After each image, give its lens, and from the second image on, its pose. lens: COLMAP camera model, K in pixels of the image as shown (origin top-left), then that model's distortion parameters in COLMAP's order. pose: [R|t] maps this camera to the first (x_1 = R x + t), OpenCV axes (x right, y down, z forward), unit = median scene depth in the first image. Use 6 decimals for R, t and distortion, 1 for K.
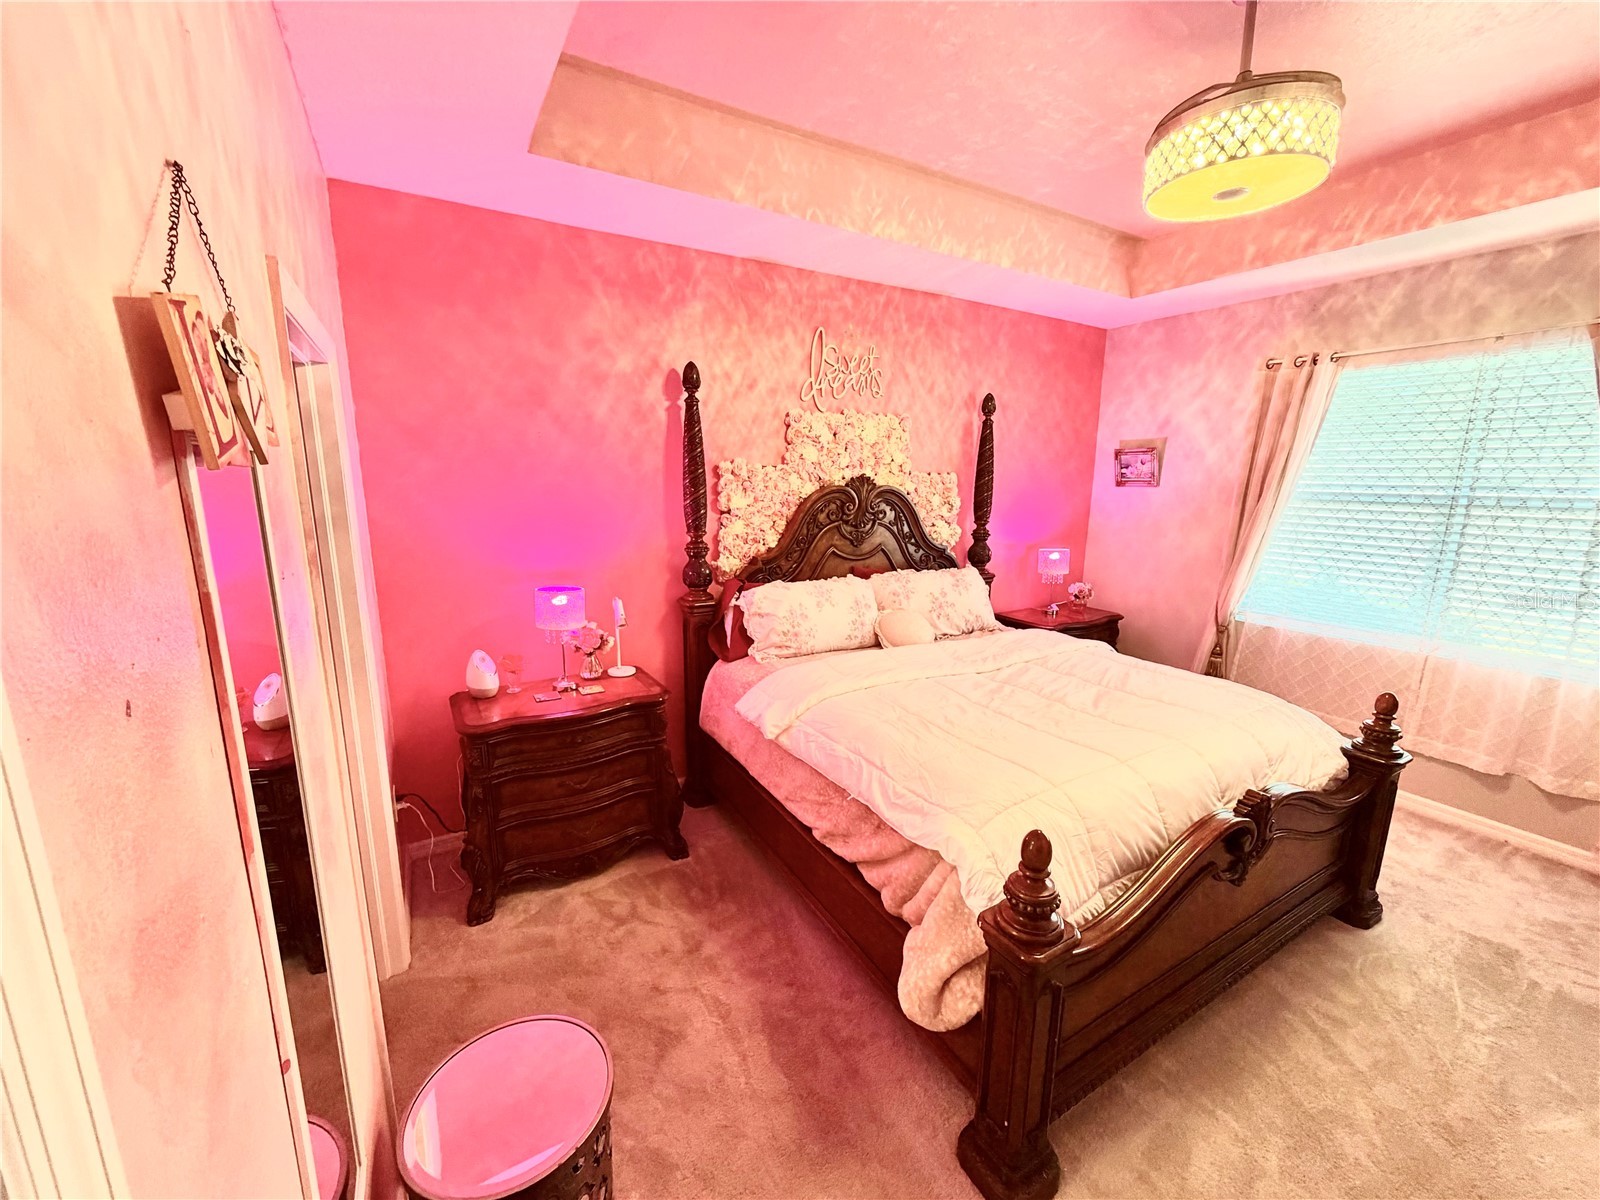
lens RADIAL K [[637.1, 0, 800.7], [0, 637.1, 600.1], [0, 0, 1]] dist [-0.000795, 0.000592]
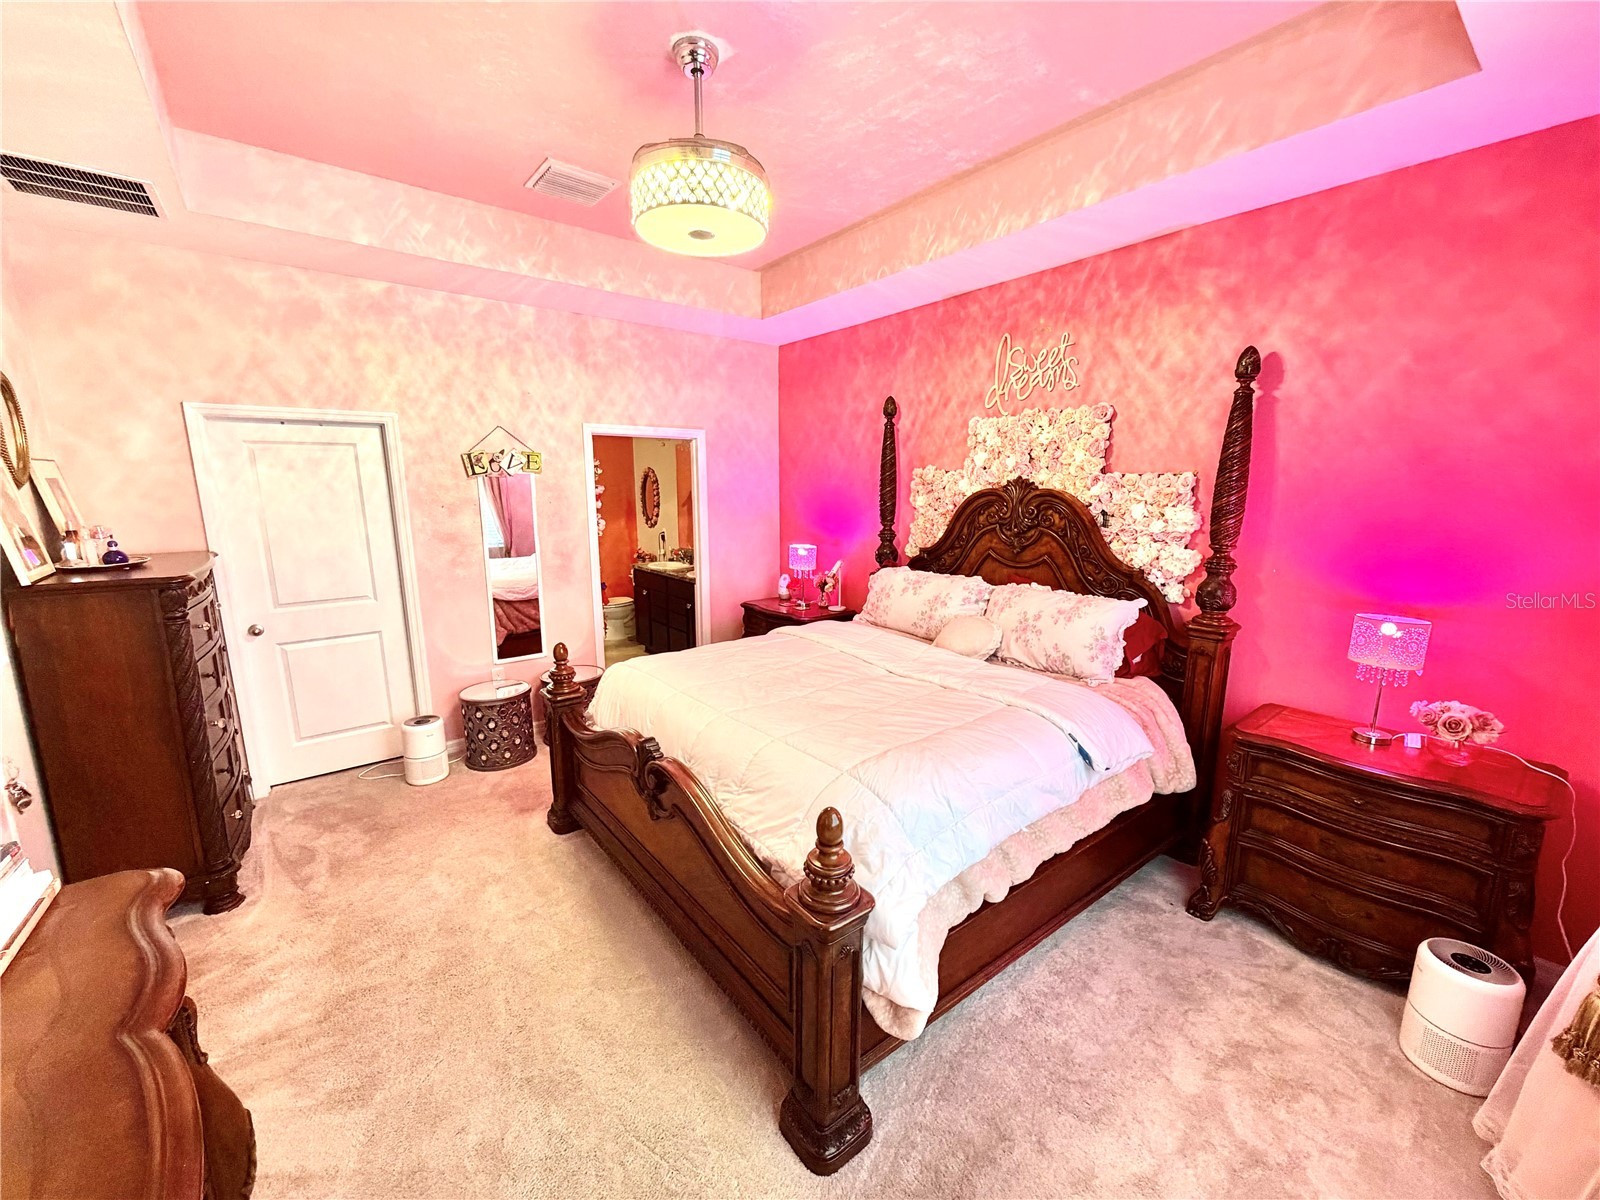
lens RADIAL K [[637.1, 0, 835.2], [0, 637.1, 599.3], [0, 0, 1]] dist [-0.000795, 0.000592]
pose [[0.160446, 0.176968, -0.971051, 1.058091], [-0.179412, 0.972636, 0.147613, -0.115213], [0.970602, 0.150534, 0.187806, 0.606212]]
